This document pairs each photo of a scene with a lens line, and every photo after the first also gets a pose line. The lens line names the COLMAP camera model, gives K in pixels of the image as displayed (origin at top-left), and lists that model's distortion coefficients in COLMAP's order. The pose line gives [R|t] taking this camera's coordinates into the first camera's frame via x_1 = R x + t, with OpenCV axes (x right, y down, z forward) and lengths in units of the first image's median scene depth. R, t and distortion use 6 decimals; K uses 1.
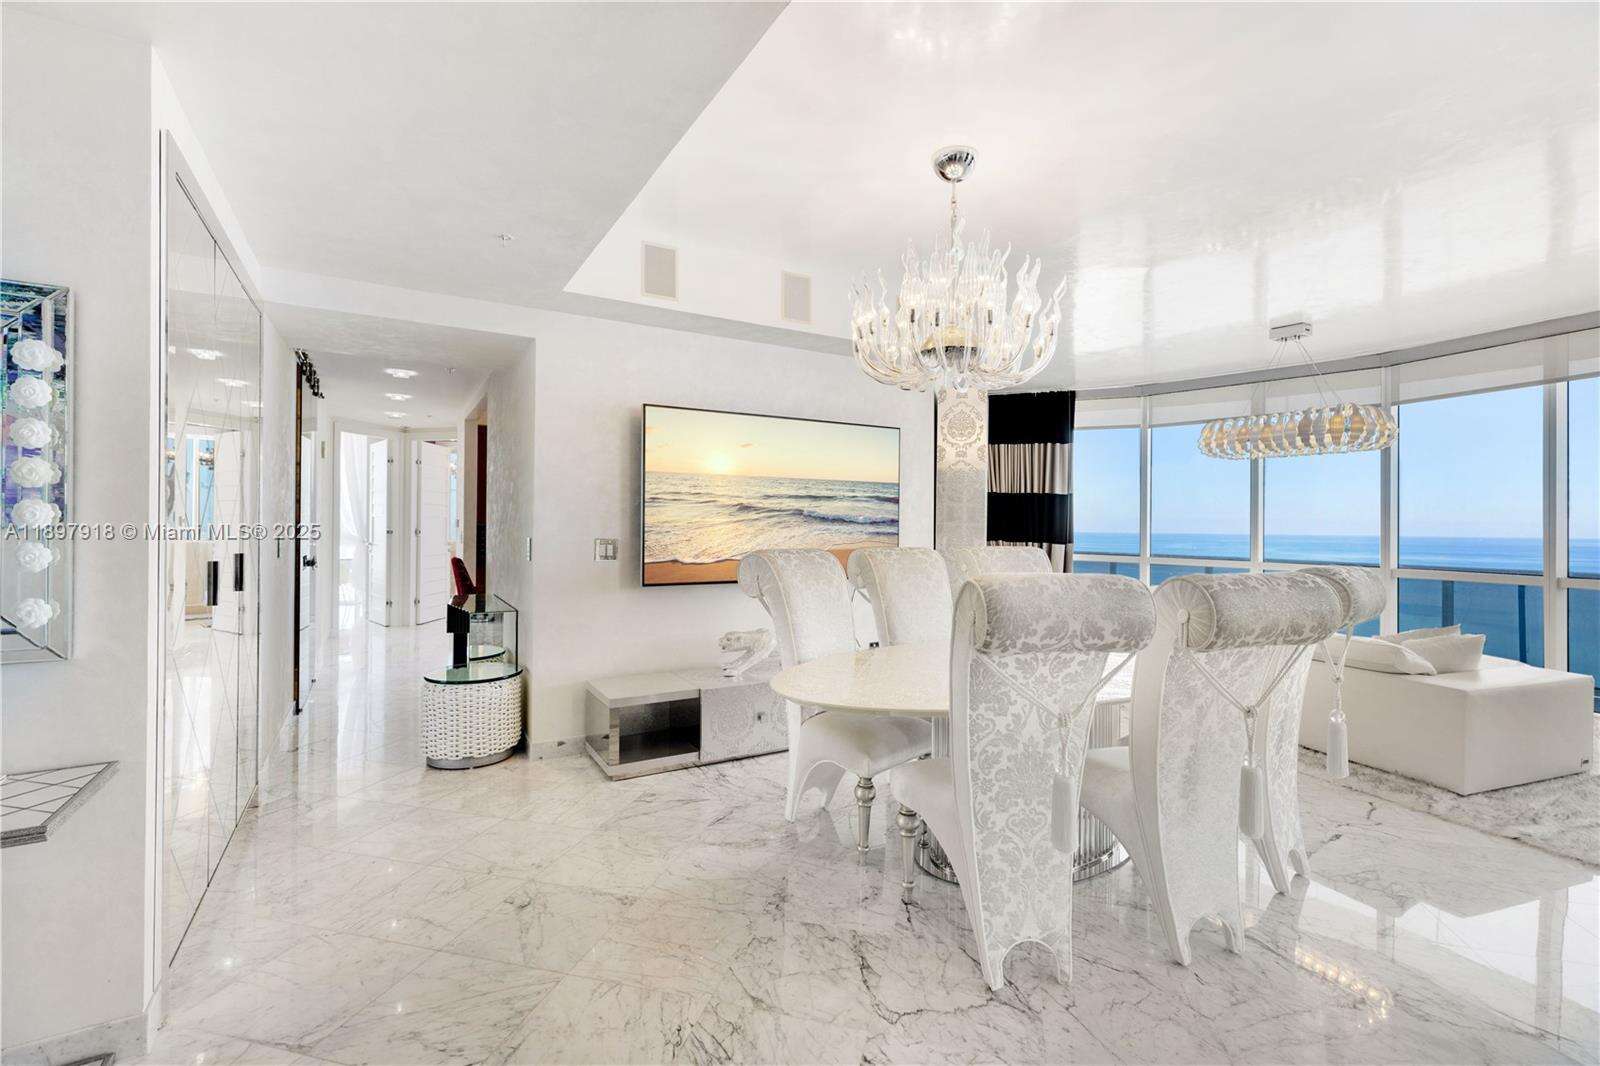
lens RADIAL K [[721.1, 0, 804.0], [0, 721.1, 514.8], [0, 0, 1]] dist [0.006069, -0.000416]
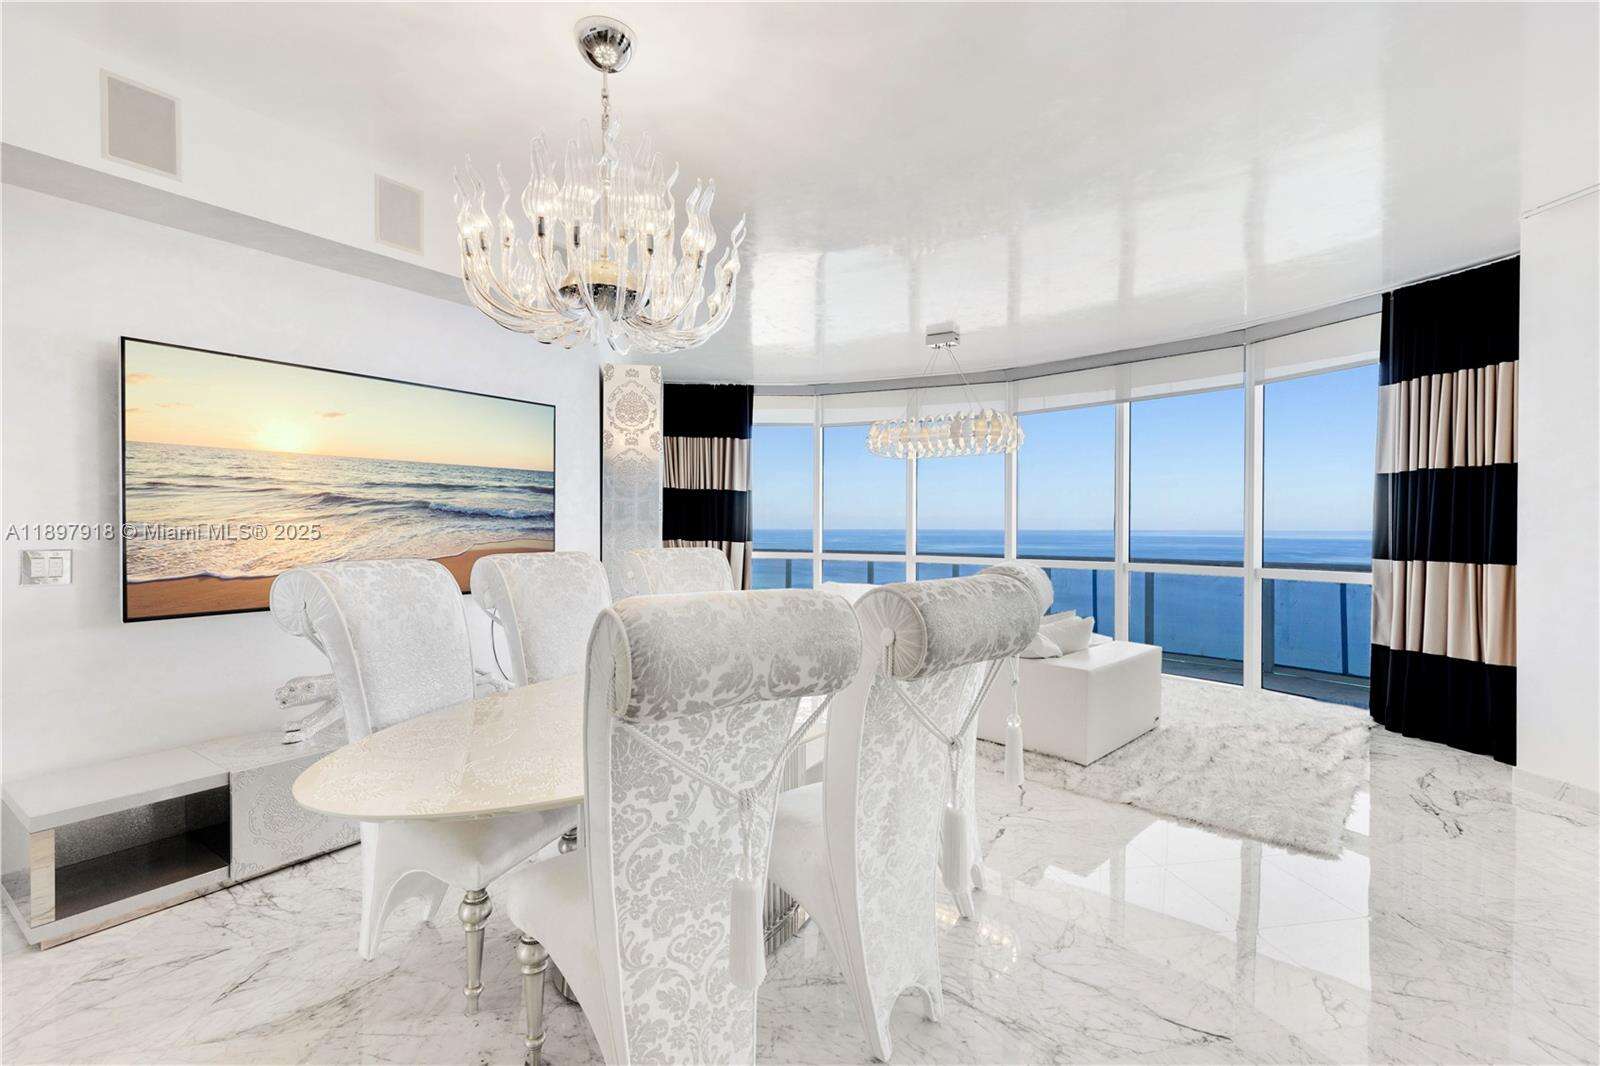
lens RADIAL K [[713.0, 0, 800.0], [0, 713.0, 533.0], [0, 0, 1]] dist [0.000407, -0.000227]
pose [[0.910582, -0.012317, 0.413145, 0.079872], [0.000740, 0.999603, 0.028172, 0.003304], [-0.413328, -0.025347, 0.910230, 0.227074]]
